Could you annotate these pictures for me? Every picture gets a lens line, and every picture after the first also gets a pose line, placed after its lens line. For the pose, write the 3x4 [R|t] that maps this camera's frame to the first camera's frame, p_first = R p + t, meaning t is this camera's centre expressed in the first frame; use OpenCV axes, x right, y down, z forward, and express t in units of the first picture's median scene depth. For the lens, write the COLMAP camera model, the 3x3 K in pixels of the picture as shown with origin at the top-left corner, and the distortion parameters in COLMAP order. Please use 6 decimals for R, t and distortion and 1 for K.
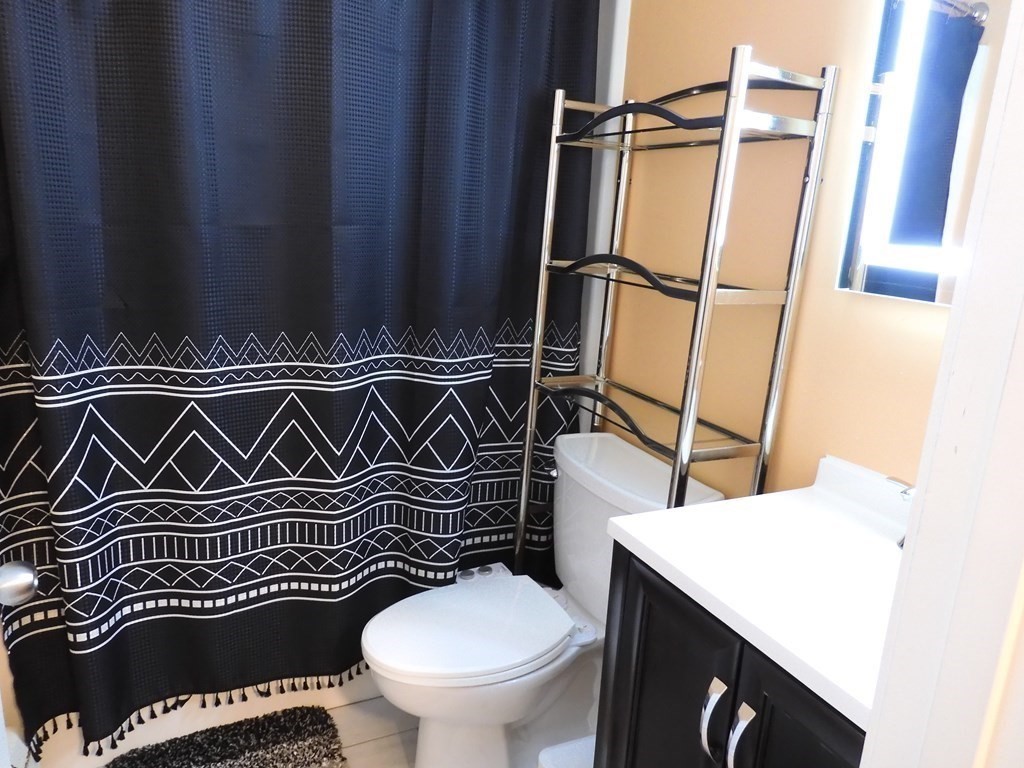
lens RADIAL K [[729.8, 0, 511.1], [0, 729.8, 384.1], [0, 0, 1]] dist [-0.004950, 0.001591]
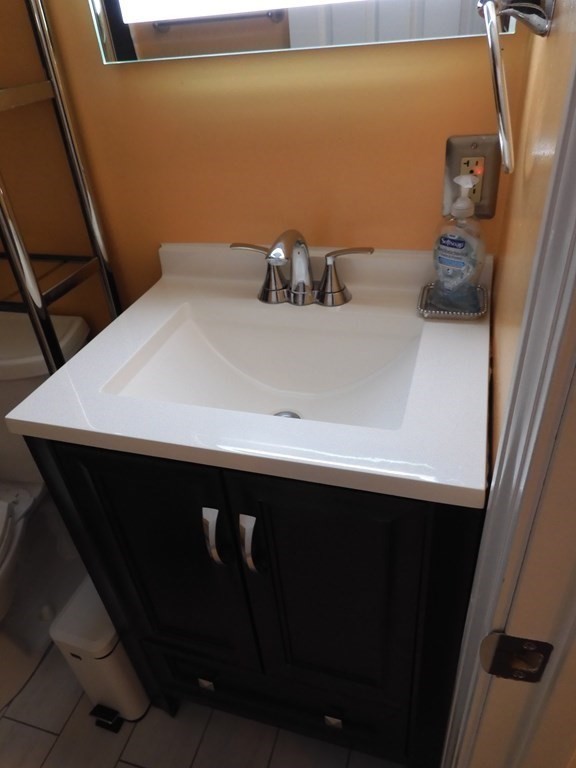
lens RADIAL K [[547.3, 0, 288.6], [0, 547.3, 382.7], [0, 0, 1]] dist [-0.004950, 0.001591]
pose [[0.666073, -0.504510, 0.549378, 0.019014], [0.277207, 0.851224, 0.445616, -0.031095], [-0.692461, -0.144521, 0.706832, 0.276733]]
